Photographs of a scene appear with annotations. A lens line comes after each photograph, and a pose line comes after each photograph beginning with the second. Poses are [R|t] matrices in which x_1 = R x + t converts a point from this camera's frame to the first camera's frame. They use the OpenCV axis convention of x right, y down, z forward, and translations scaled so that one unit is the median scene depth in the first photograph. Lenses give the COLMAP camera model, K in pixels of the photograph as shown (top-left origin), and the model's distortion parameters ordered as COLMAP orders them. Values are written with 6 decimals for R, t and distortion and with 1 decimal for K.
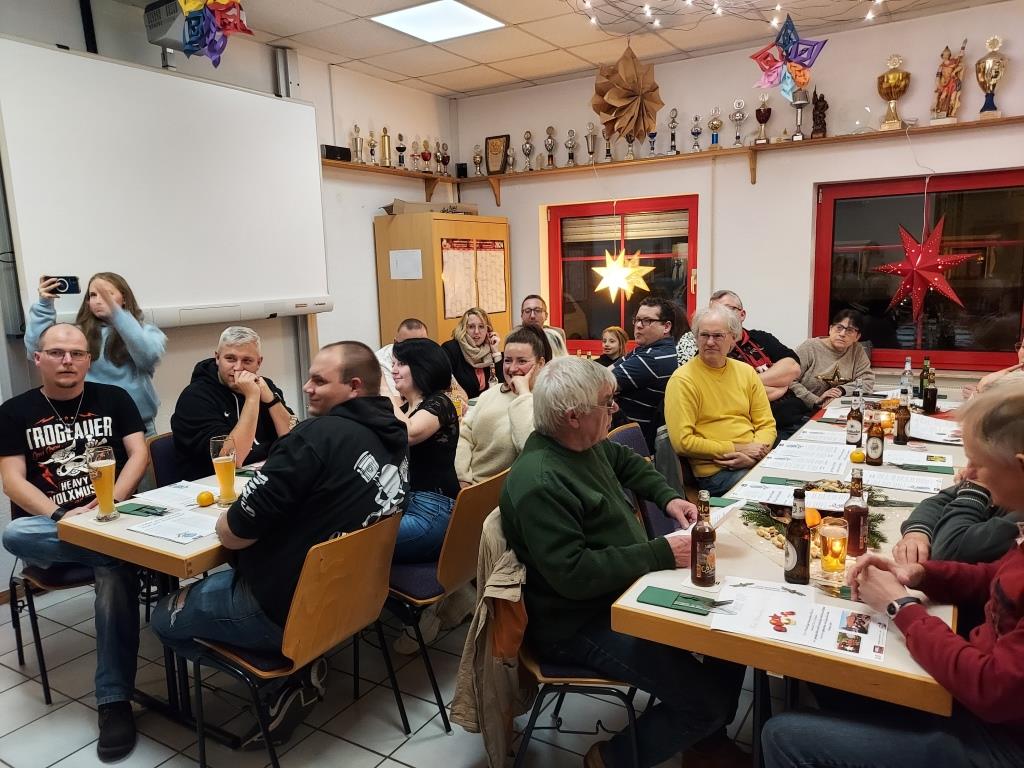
lens RADIAL K [[725.7, 0, 505.0], [0, 725.7, 385.8], [0, 0, 1]] dist [0.024500, -0.014625]
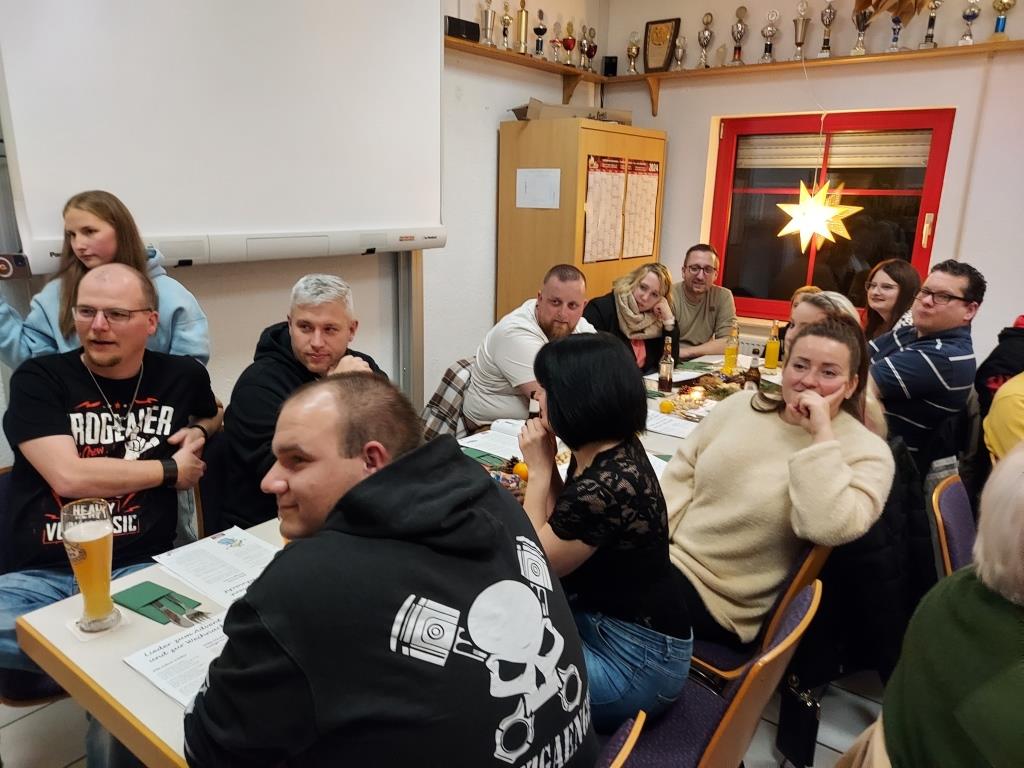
lens RADIAL K [[725.7, 0, 511.0], [0, 725.7, 386.3], [0, 0, 1]] dist [0.024500, -0.014625]
pose [[0.992594, 0.078466, -0.092742, -0.084150], [-0.068124, 0.991611, 0.109850, -0.045935], [0.100584, -0.102718, 0.989612, 0.237823]]
